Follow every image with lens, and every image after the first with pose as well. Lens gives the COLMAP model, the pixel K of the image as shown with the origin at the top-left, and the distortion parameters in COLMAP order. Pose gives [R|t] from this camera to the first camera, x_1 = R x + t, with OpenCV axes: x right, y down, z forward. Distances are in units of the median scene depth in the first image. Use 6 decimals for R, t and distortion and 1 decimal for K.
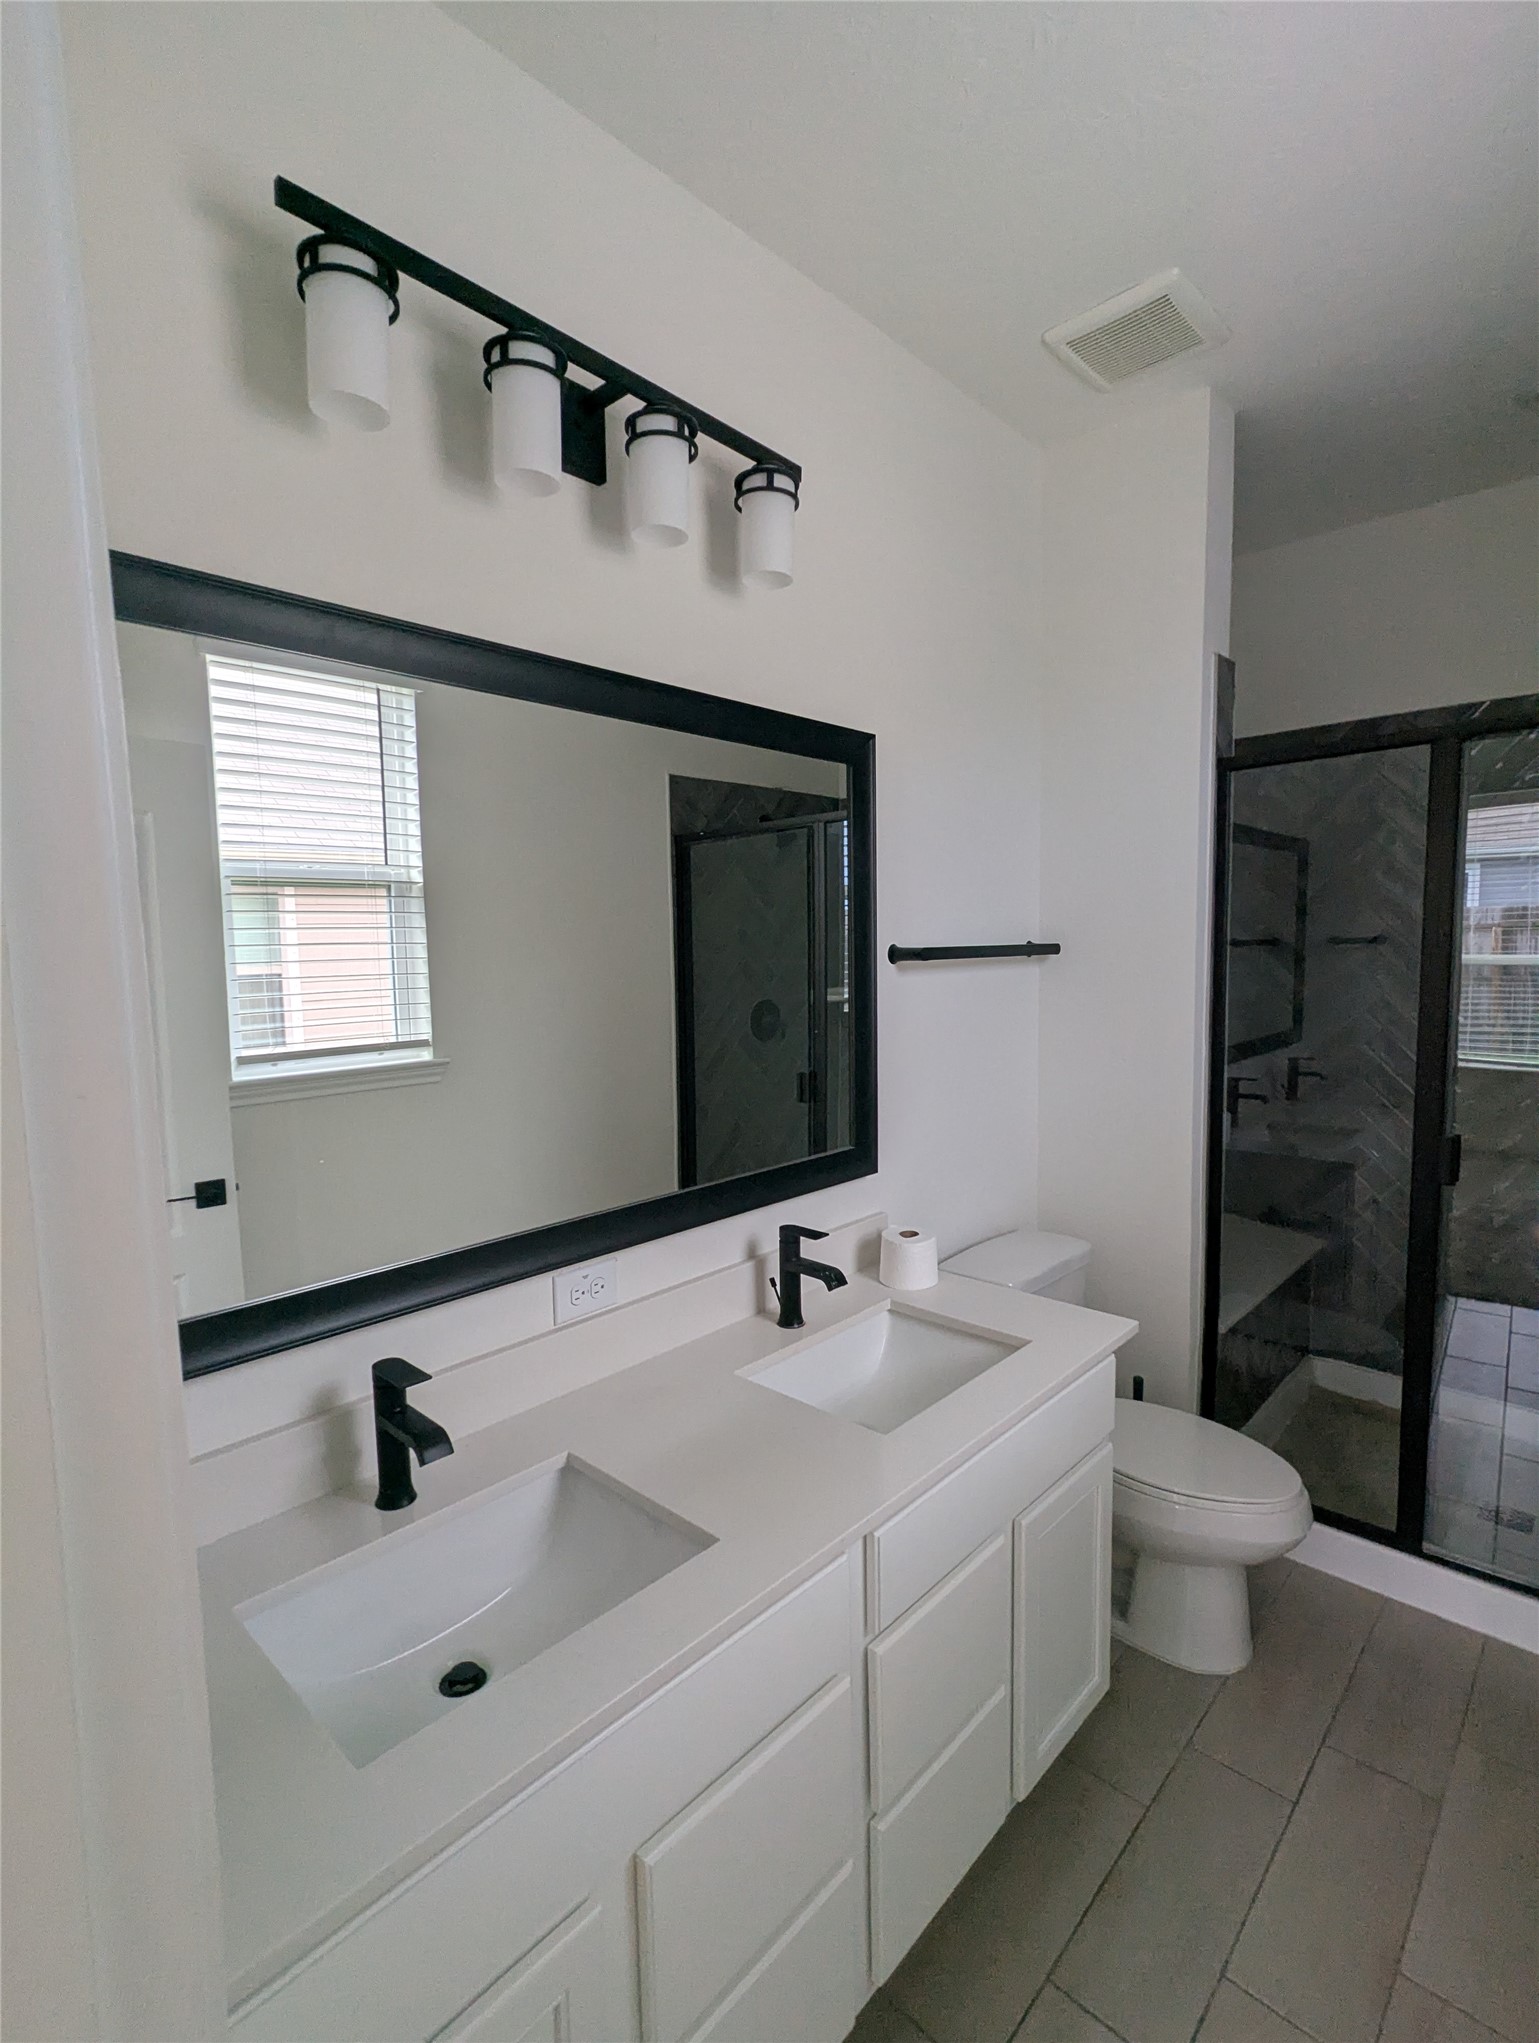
lens RADIAL K [[971.3, 0, 758.7], [0, 971.3, 1038.6], [0, 0, 1]] dist [0.002843, -0.000432]
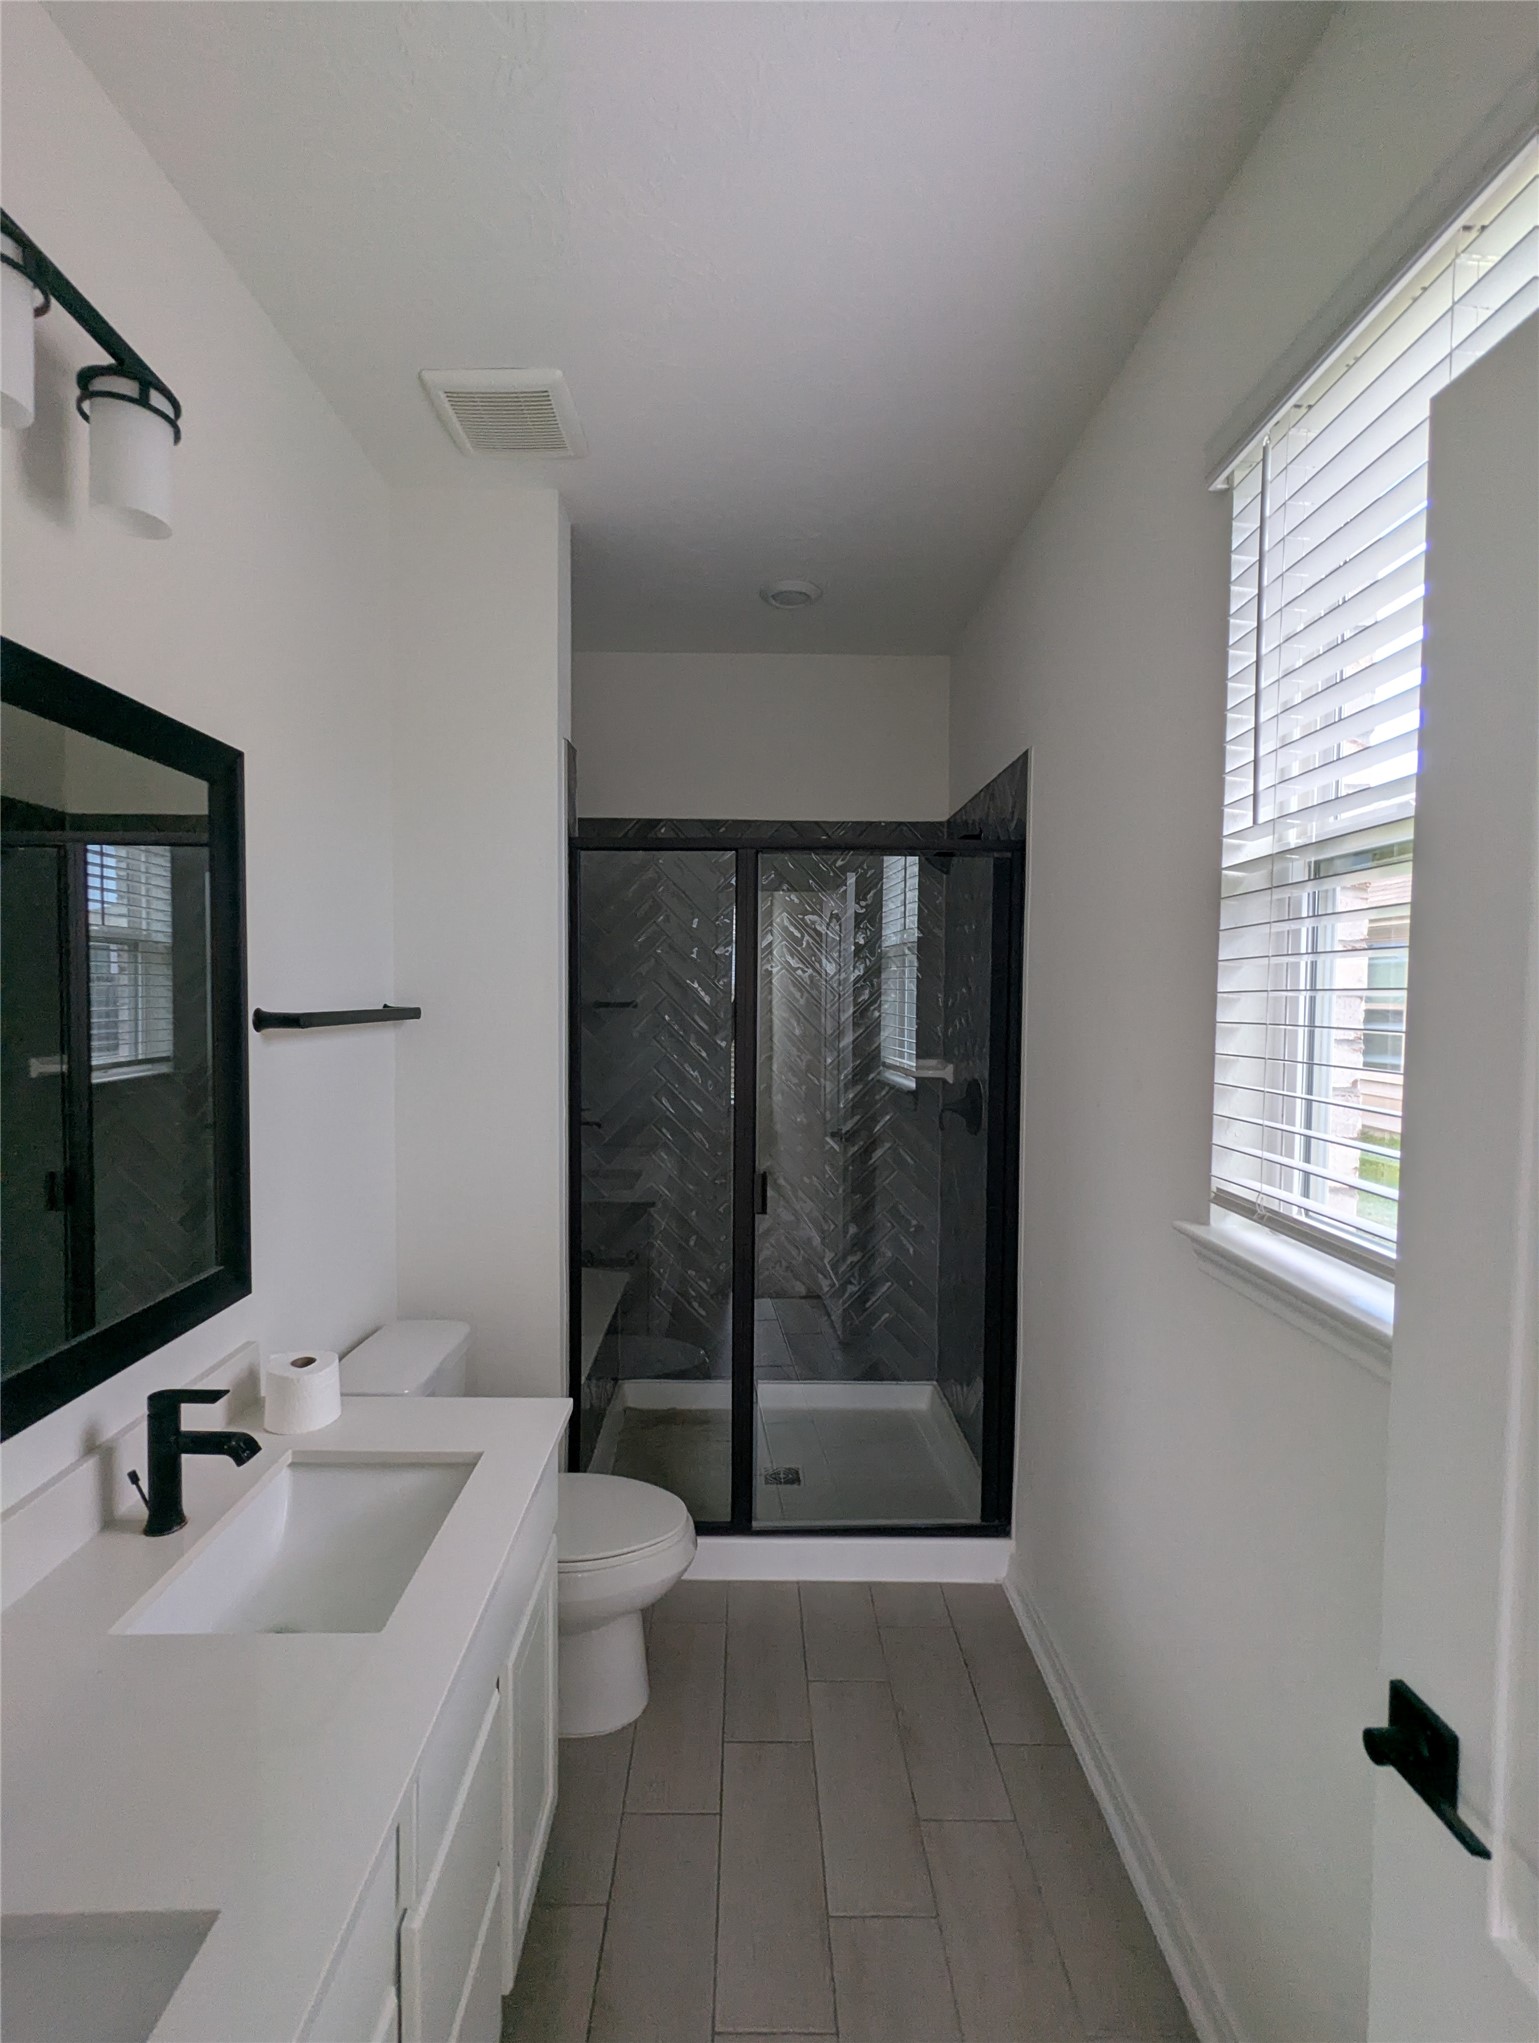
lens RADIAL K [[971.3, 0, 758.7], [0, 971.3, 1038.6], [0, 0, 1]] dist [0.002843, -0.000432]
pose [[0.718457, -0.007541, 0.695531, -0.136342], [0.046763, 0.998203, -0.037482, -0.022348], [-0.693998, 0.059454, 0.717518, 0.128926]]
